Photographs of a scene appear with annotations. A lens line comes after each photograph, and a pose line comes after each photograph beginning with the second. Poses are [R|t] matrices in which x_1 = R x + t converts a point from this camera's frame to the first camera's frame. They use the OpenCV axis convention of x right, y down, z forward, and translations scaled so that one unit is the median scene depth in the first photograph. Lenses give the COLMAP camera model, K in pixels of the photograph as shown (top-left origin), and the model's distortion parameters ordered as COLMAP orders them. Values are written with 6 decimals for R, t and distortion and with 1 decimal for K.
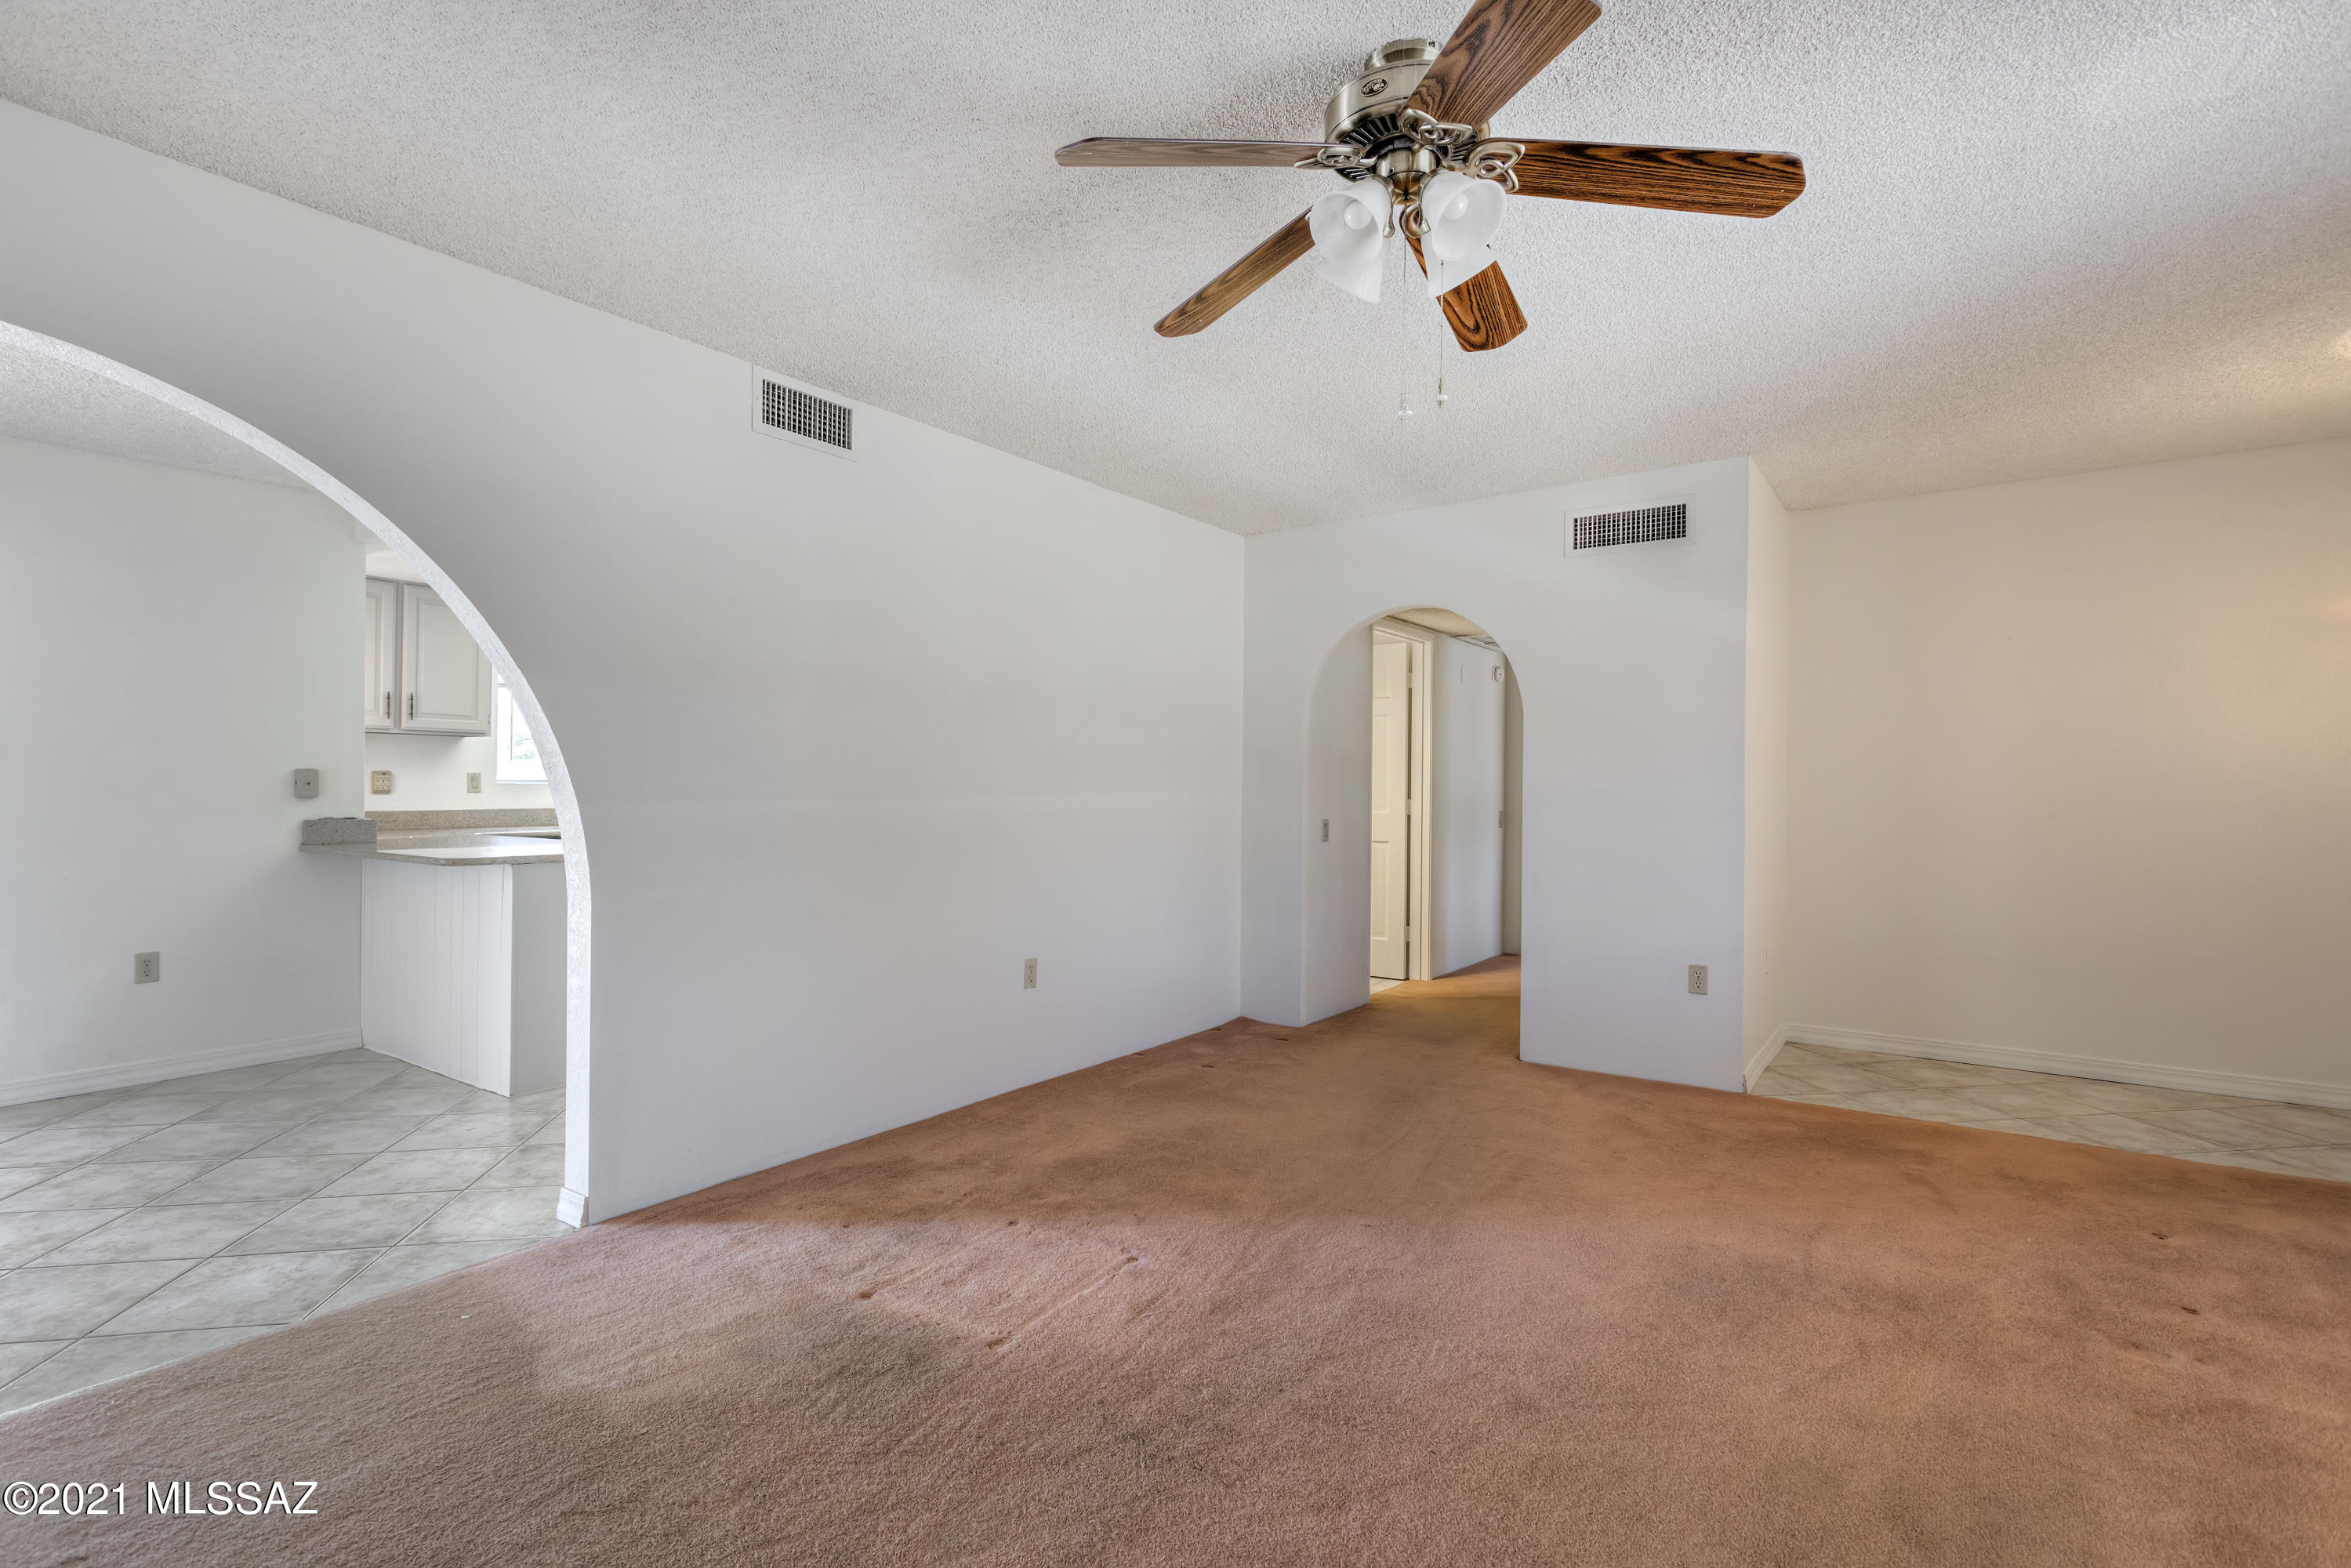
lens RADIAL K [[1127.0, 0, 1175.5], [0, 1127.0, 784.0], [0, 0, 1]] dist [0.001437, 0.000287]
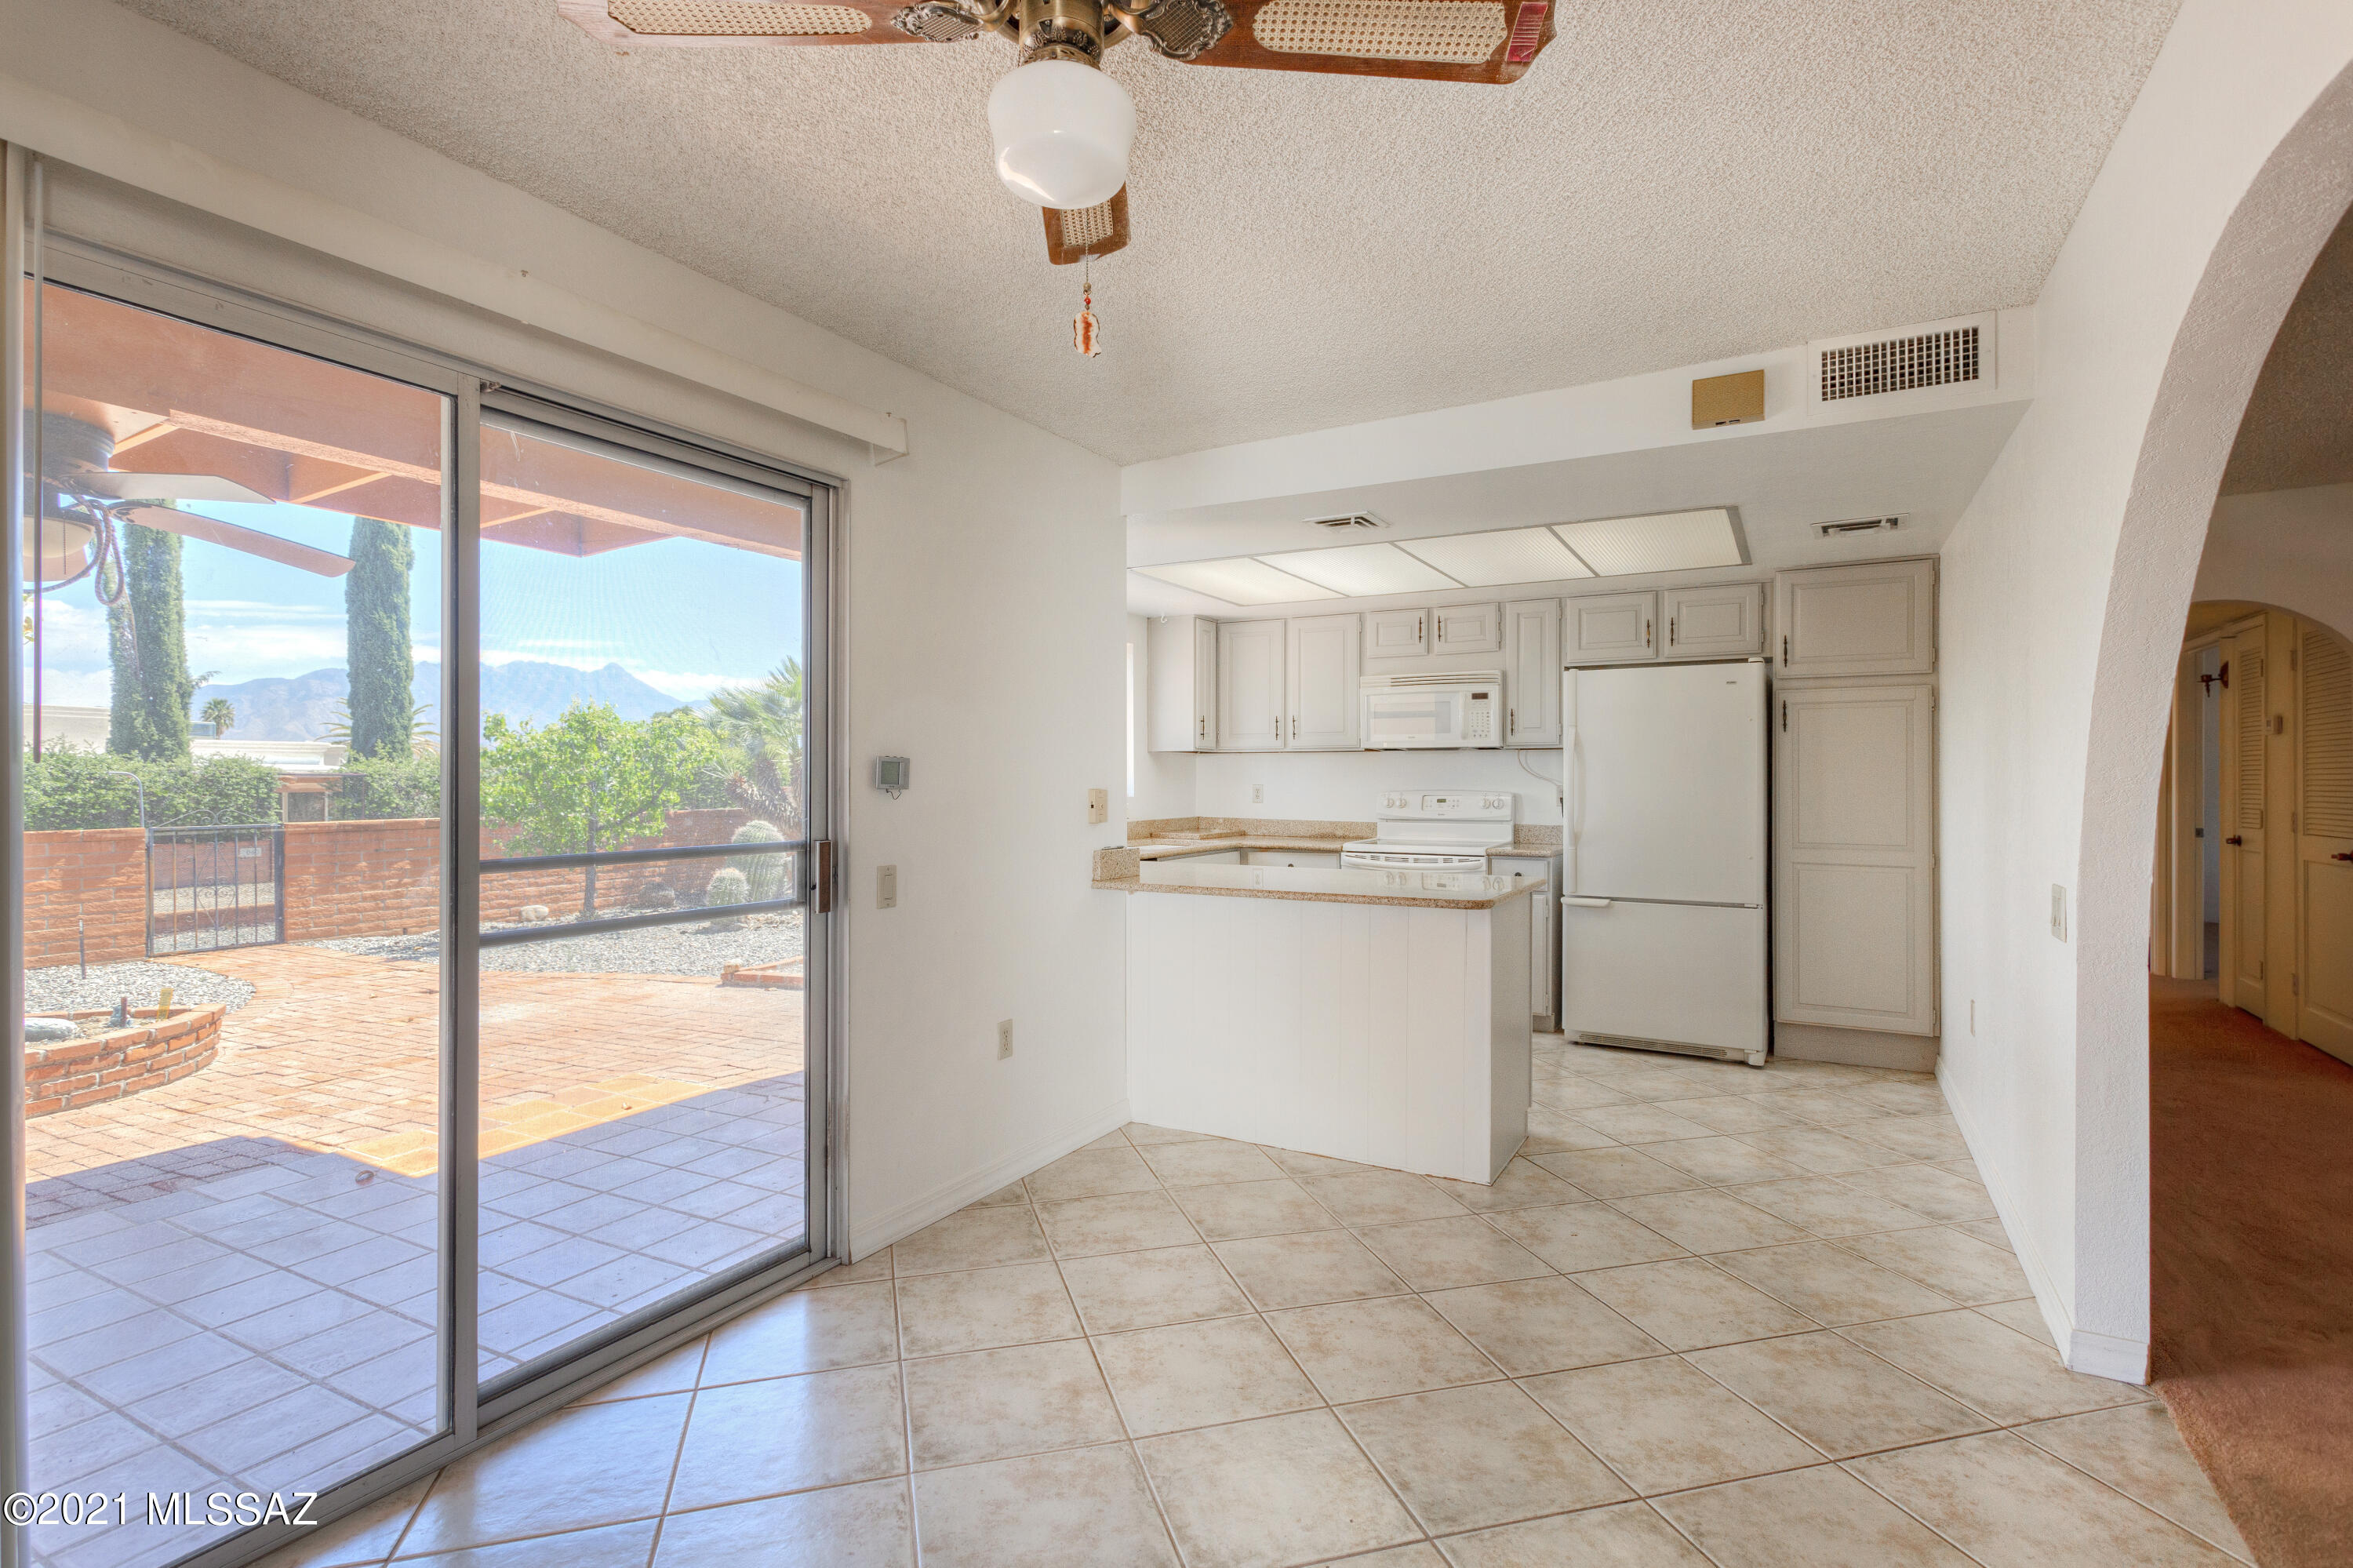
lens RADIAL K [[1128.0, 0, 1176.5], [0, 1128.0, 784.0], [0, 0, 1]] dist [0.001437, 0.000287]
pose [[0.996182, -0.007677, 0.086958, -1.216242], [0.007467, 0.999968, 0.002736, -0.026994], [-0.086976, -0.002076, 0.996208, 0.271796]]
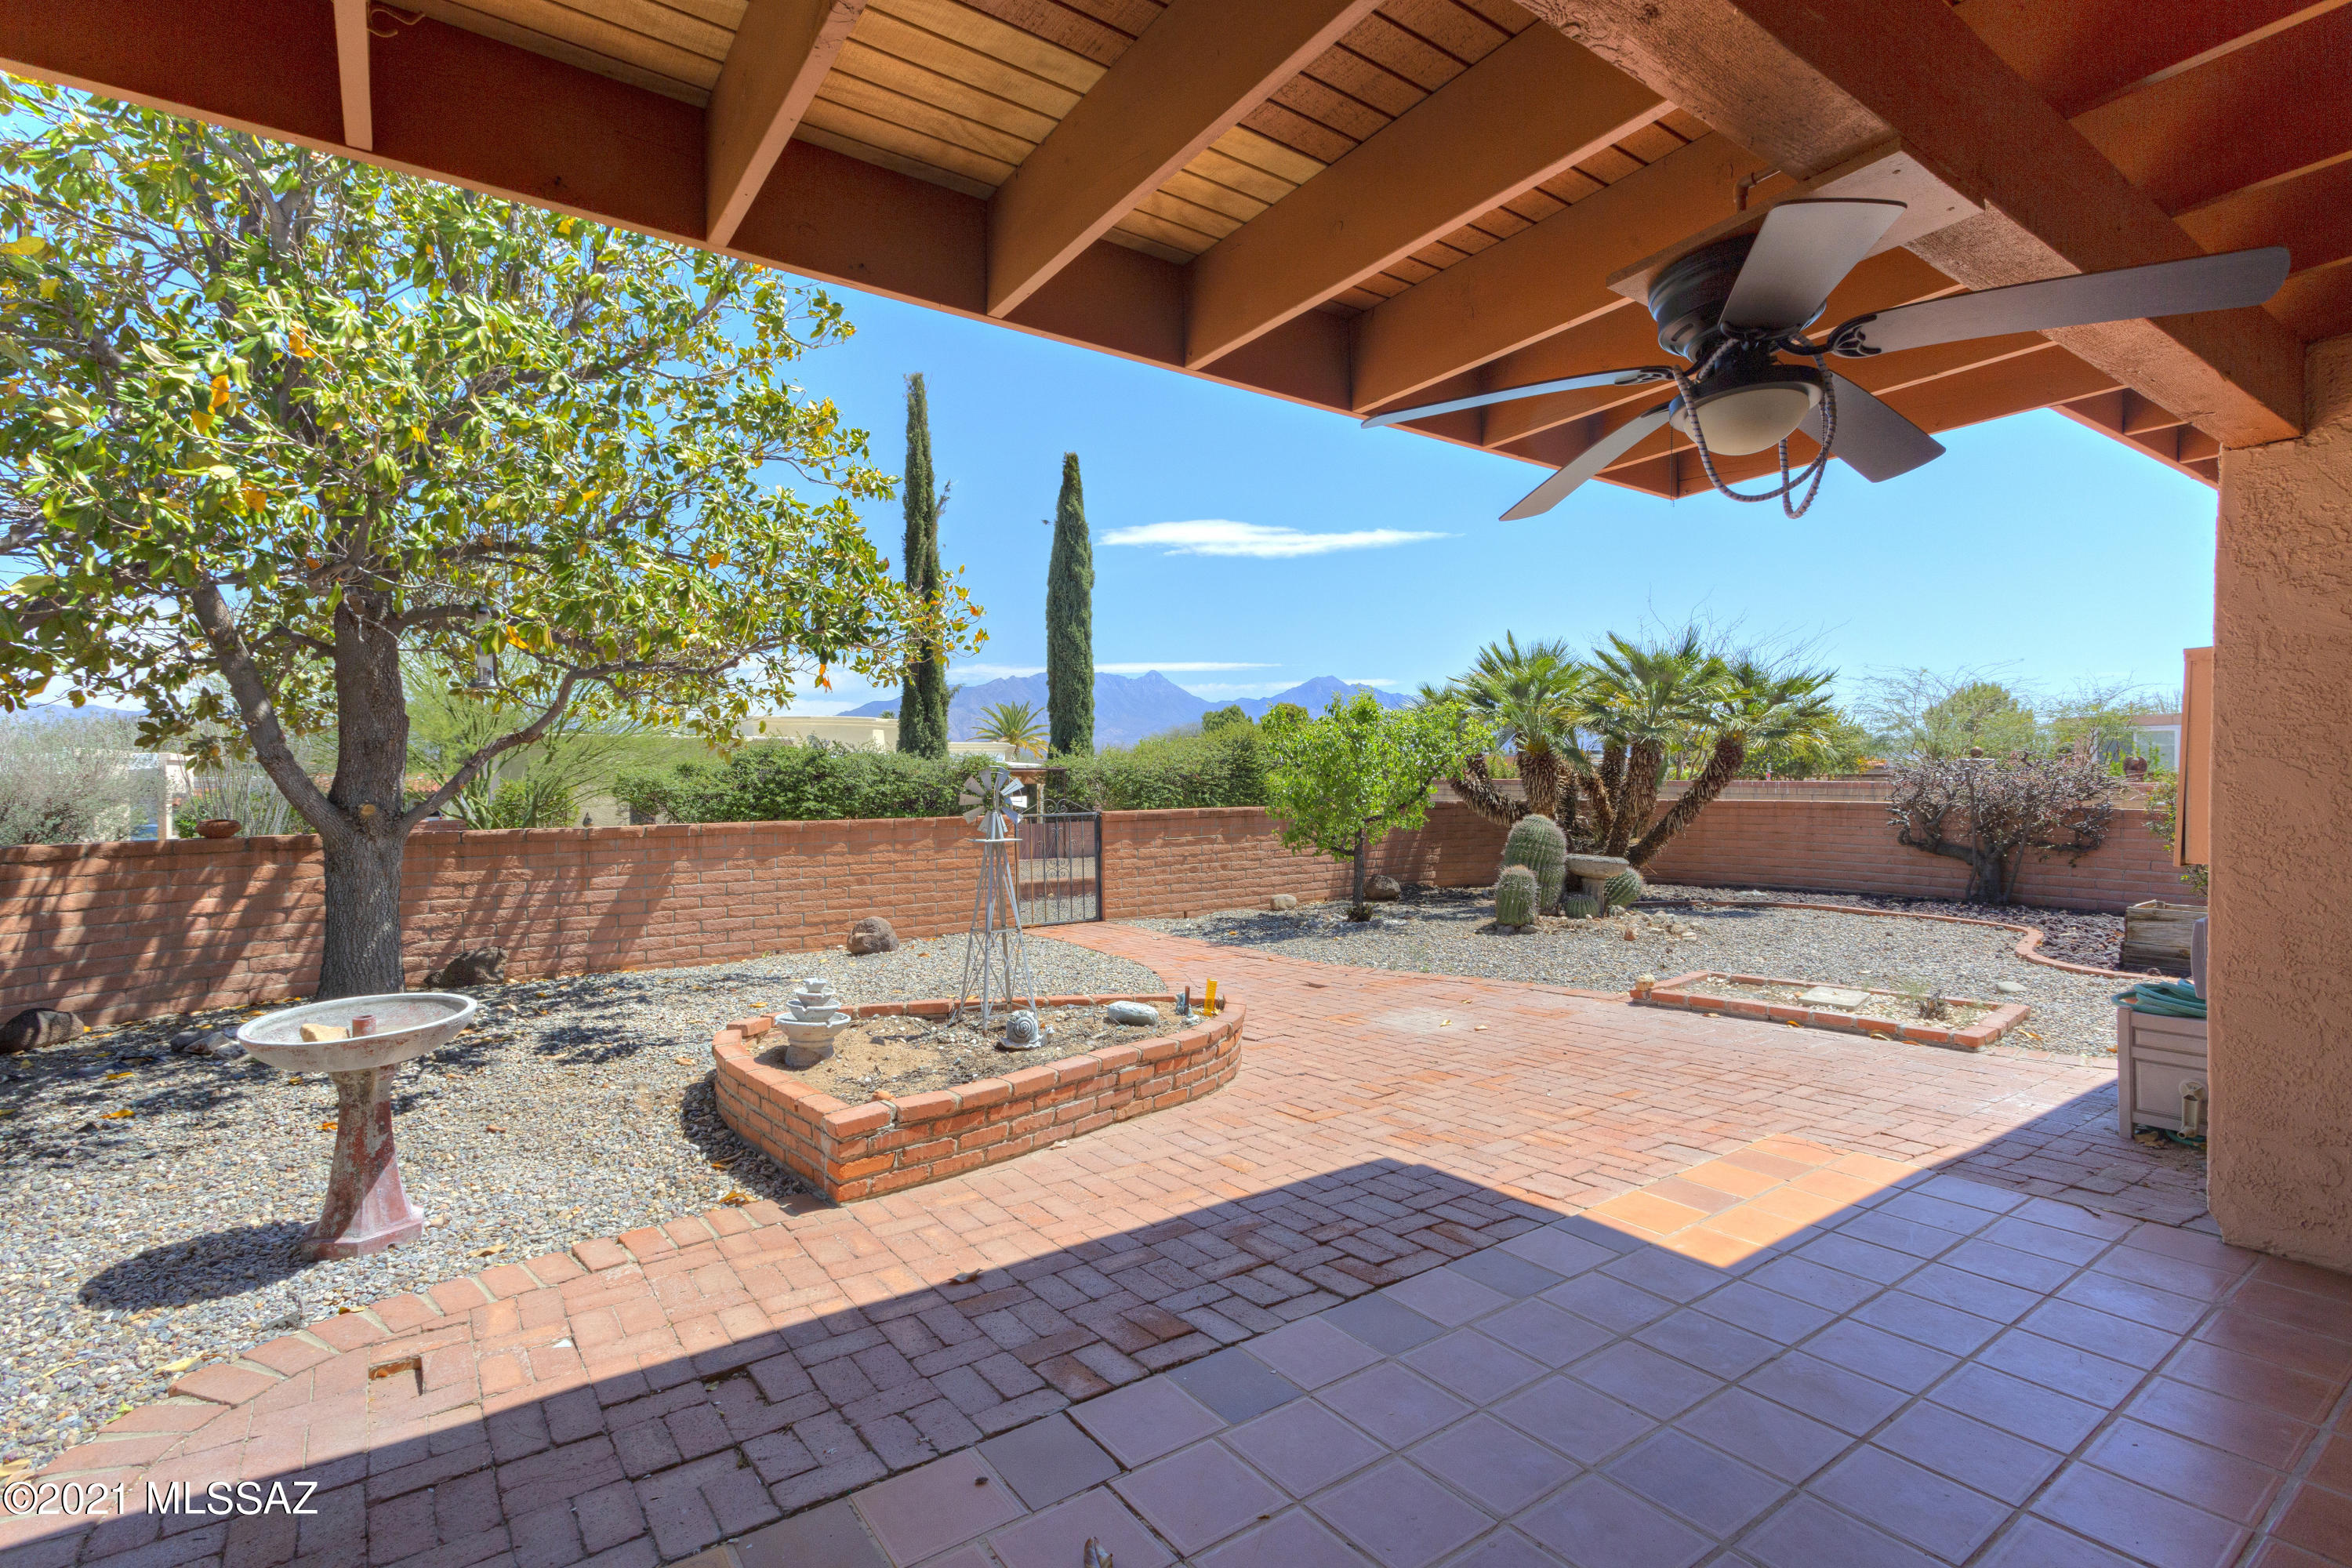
lens RADIAL K [[1127.5, 0, 1176.0], [0, 1127.5, 784.0], [0, 0, 1]] dist [0.001437, 0.000287]
pose [[0.933020, -0.008511, -0.359724, -2.206956], [0.011231, 0.999922, 0.005471, -0.030003], [0.359649, -0.009145, 0.933043, 0.546545]]
